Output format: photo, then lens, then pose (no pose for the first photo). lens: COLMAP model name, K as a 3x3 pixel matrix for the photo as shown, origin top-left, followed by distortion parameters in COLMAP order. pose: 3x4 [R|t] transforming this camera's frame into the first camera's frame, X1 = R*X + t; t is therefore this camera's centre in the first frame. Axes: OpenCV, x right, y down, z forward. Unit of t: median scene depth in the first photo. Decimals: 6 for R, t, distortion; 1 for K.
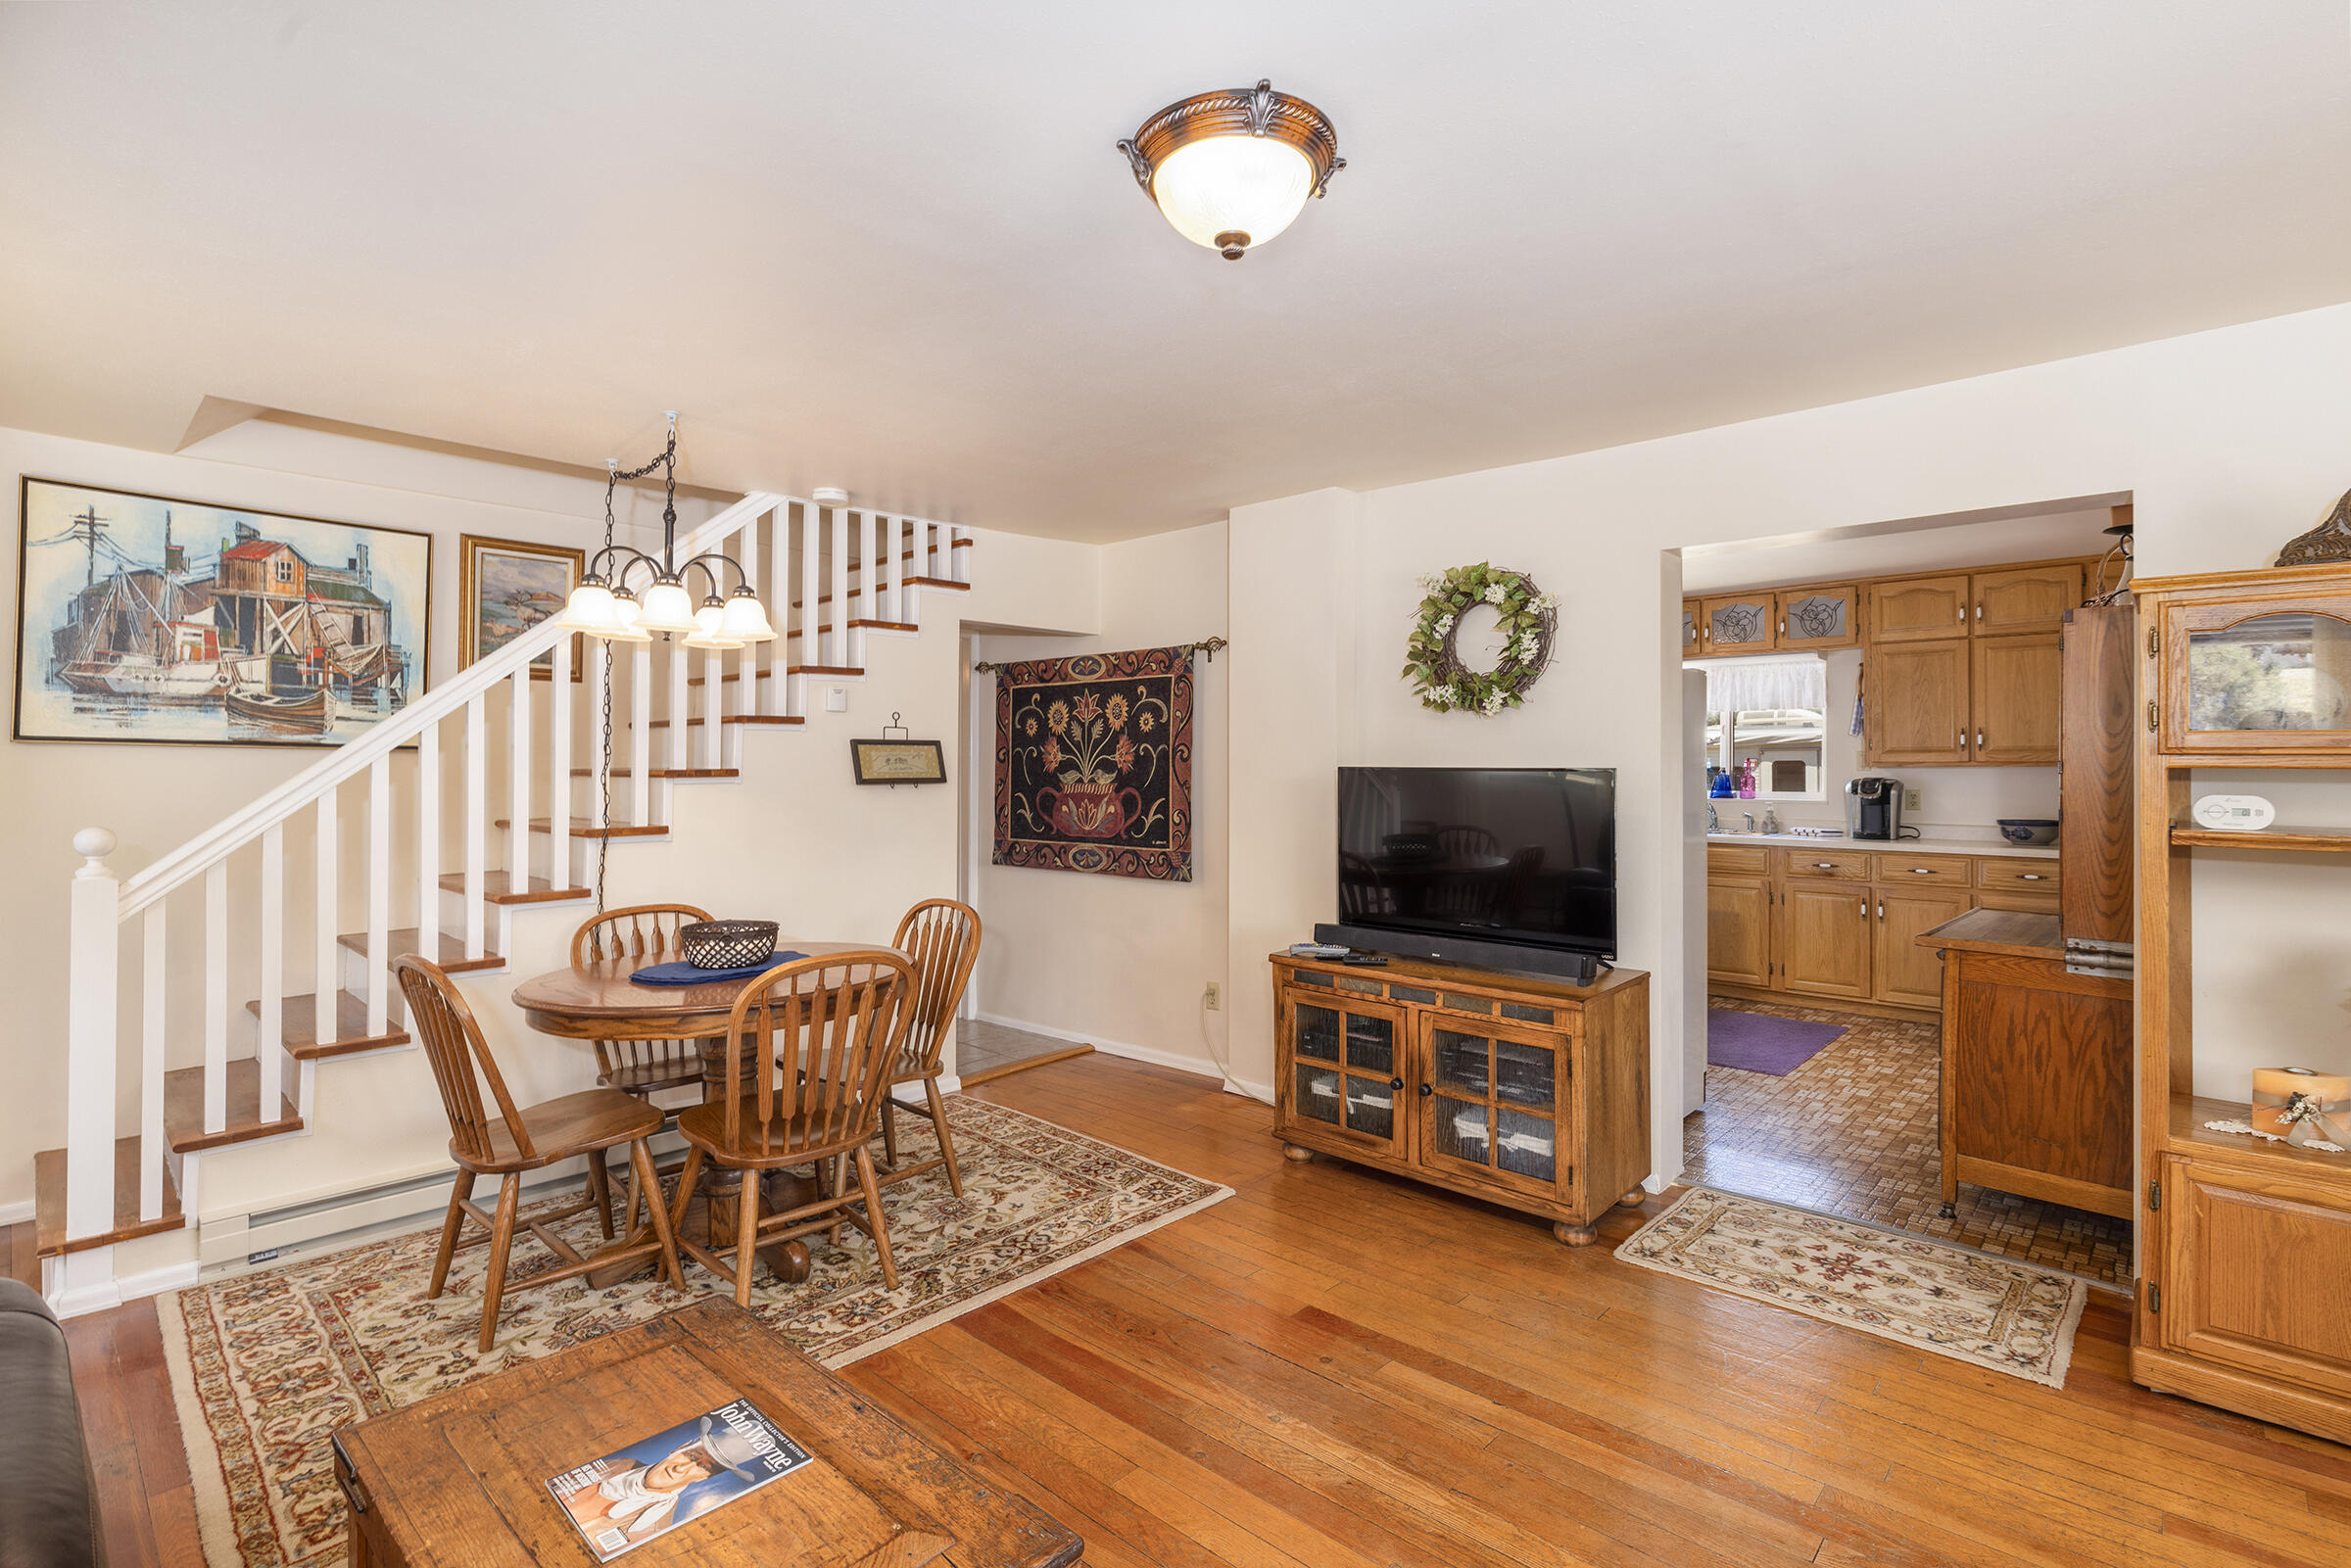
lens RADIAL K [[1111.8, 0, 1164.5], [0, 1111.8, 760.2], [0, 0, 1]] dist [-0.011838, 0.003950]
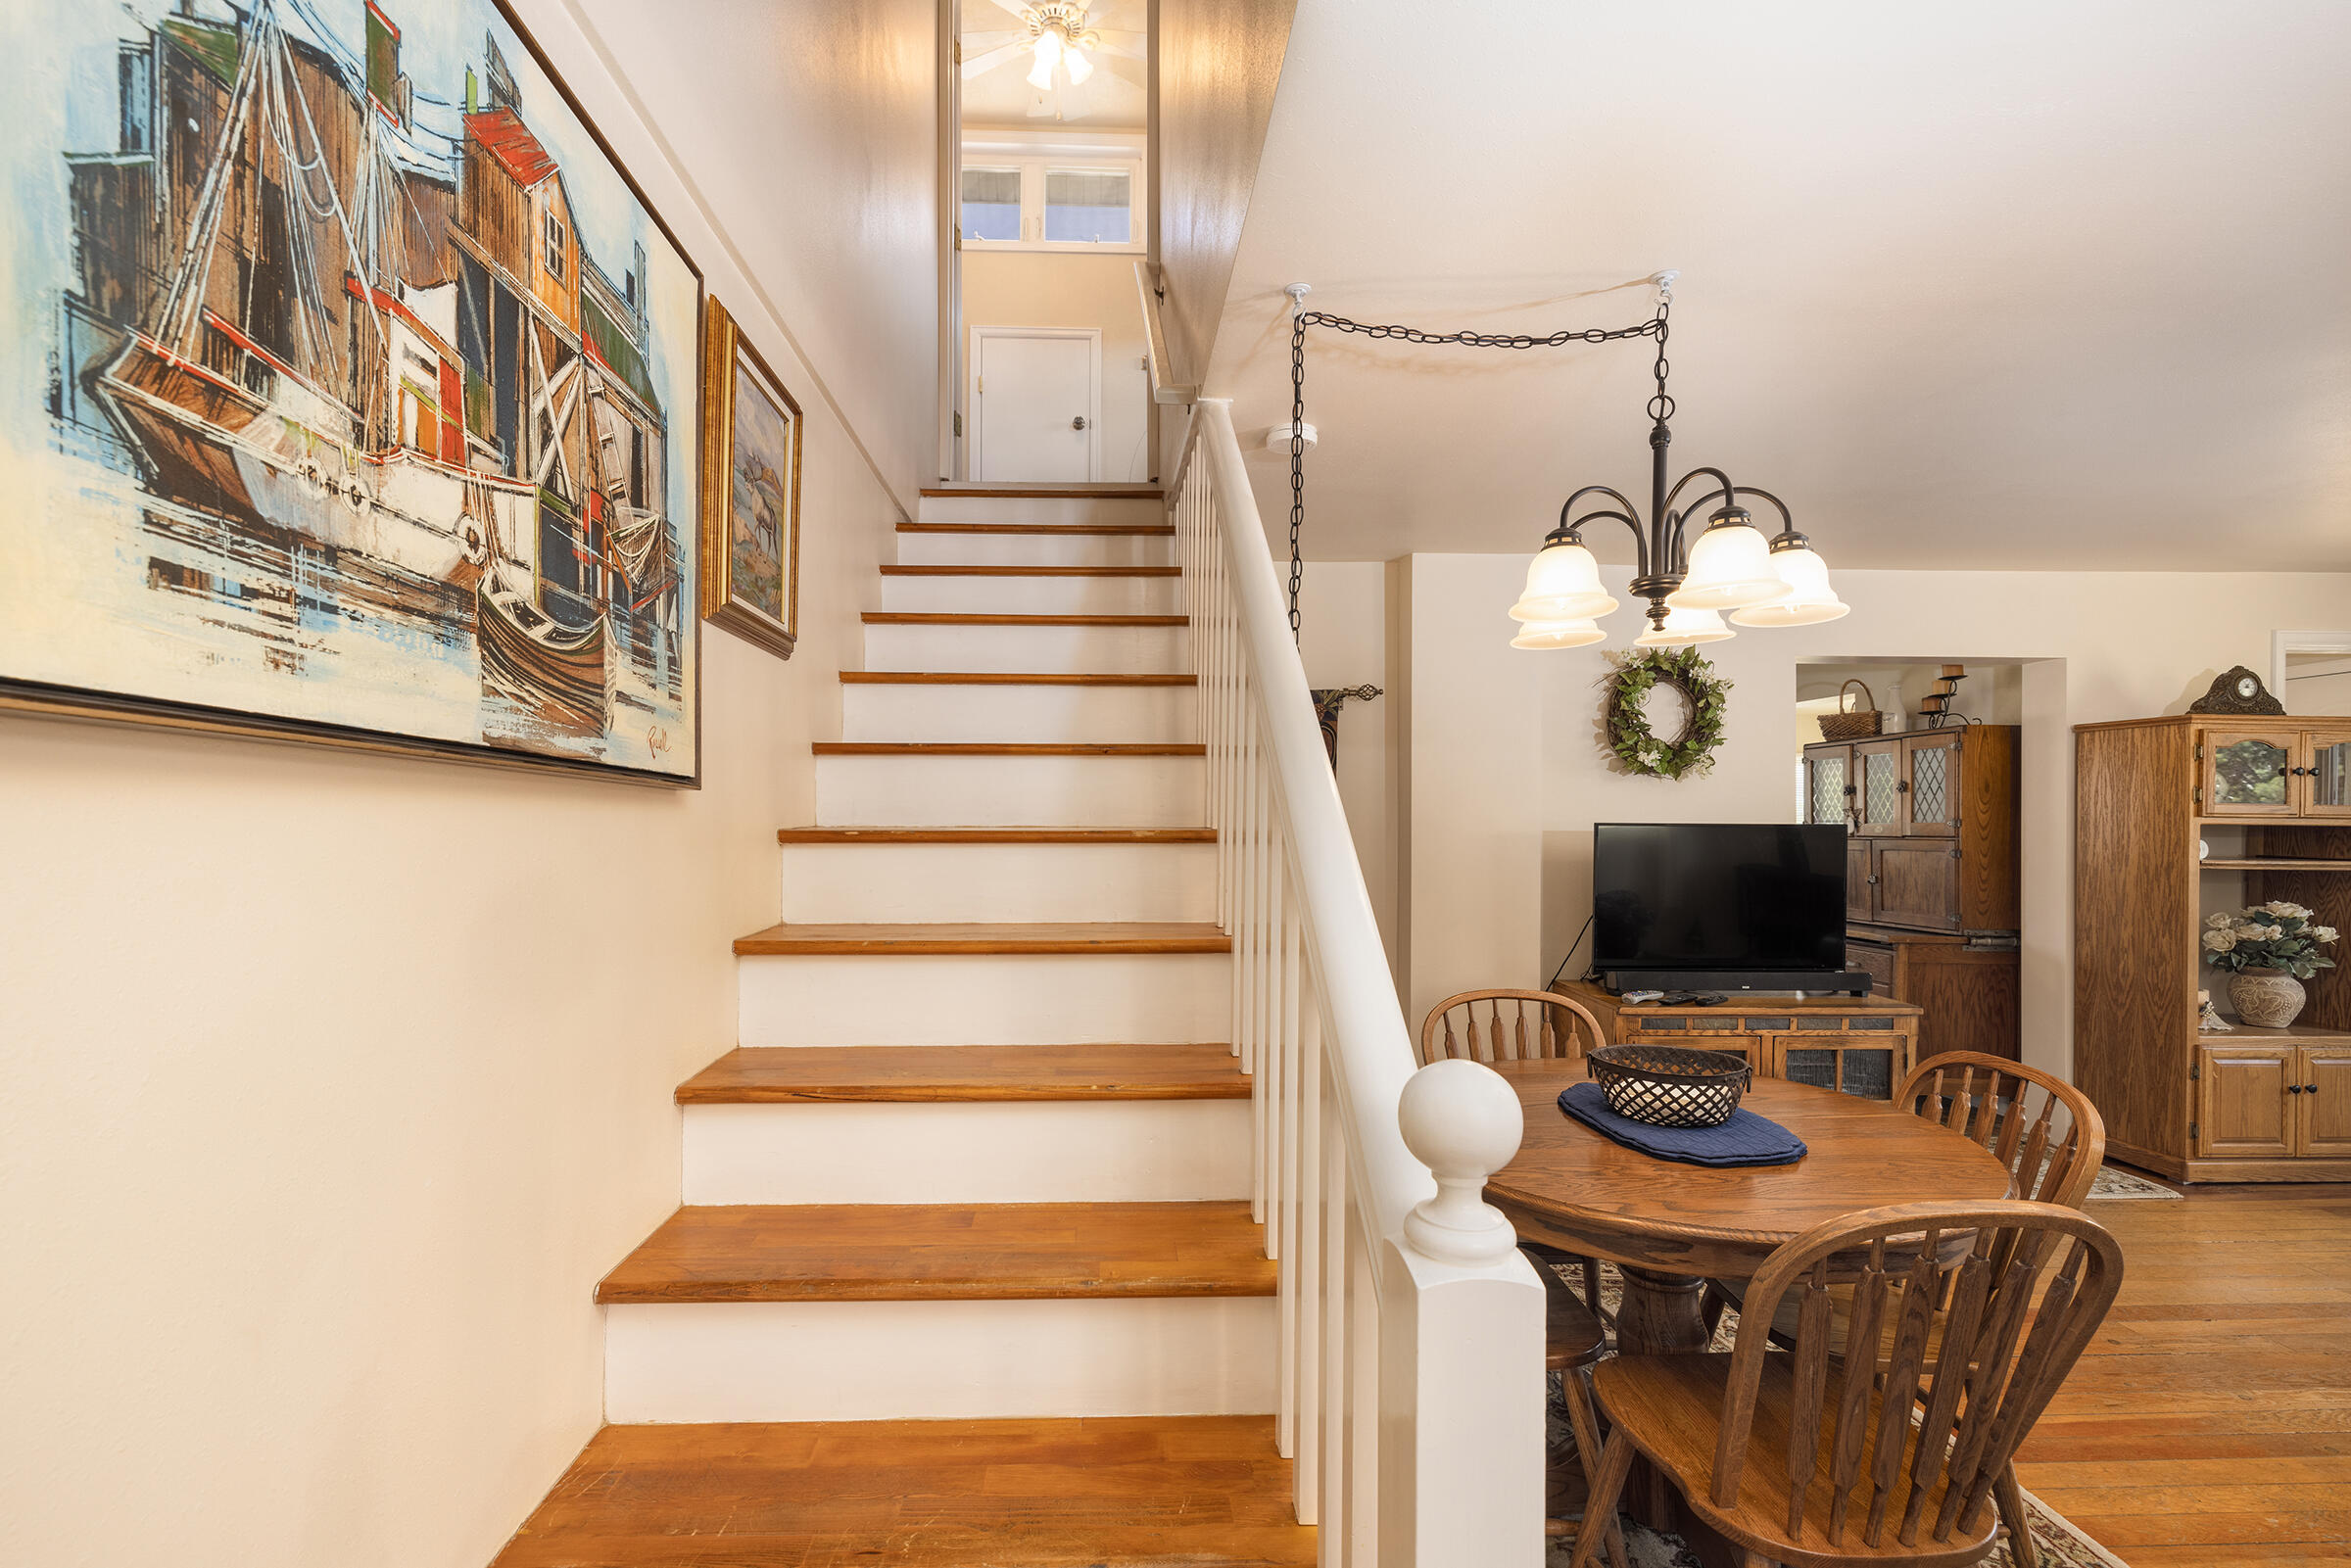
lens RADIAL K [[1031.2, 0, 1134.6], [0, 1031.2, 814.1], [0, 0, 1]] dist [0.003258, -0.001188]
pose [[0.703463, 0.004072, 0.710720, -0.913219], [-0.006666, 0.999977, 0.000868, -0.000025], [-0.710700, -0.005348, 0.703474, 0.666241]]
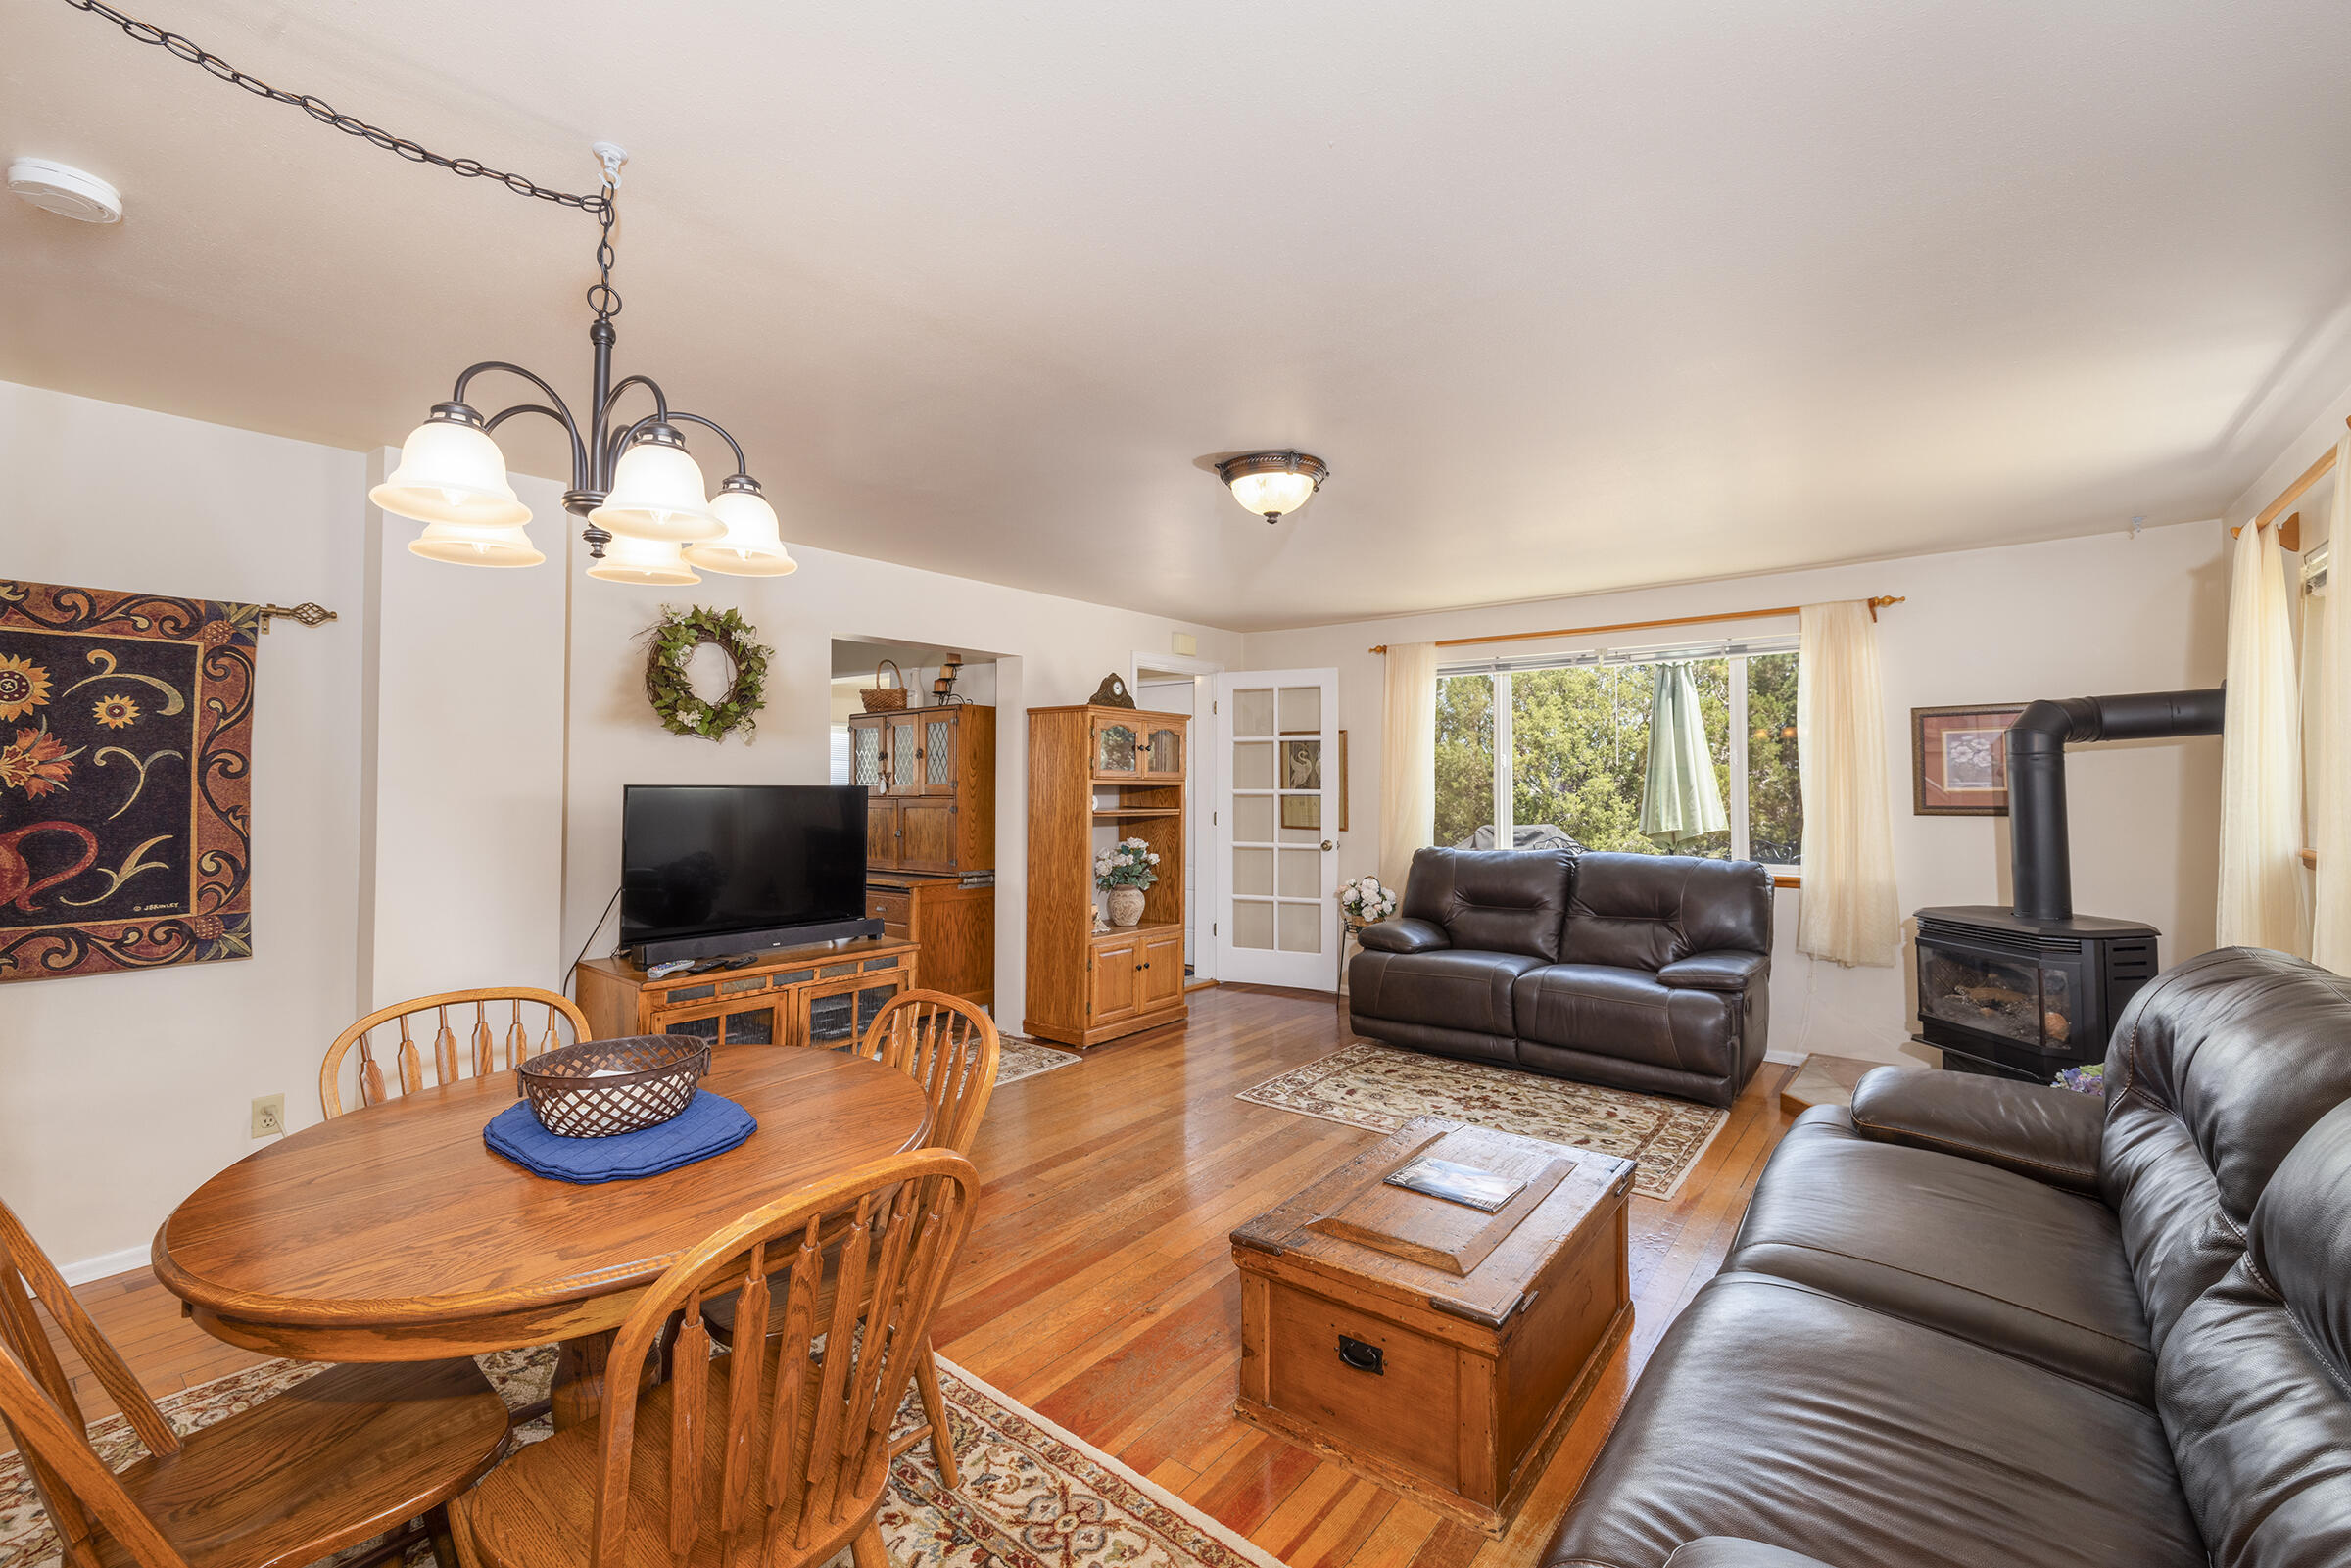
lens RADIAL K [[992.1, 0, 1172.4], [0, 992.1, 760.7], [0, 0, 1]] dist [-0.000791, -0.000010]
pose [[-0.076972, 0.022217, 0.996786, -0.803547], [-0.006328, 0.999721, -0.022771, 0.001531], [-0.997013, -0.008060, -0.076810, 0.631666]]
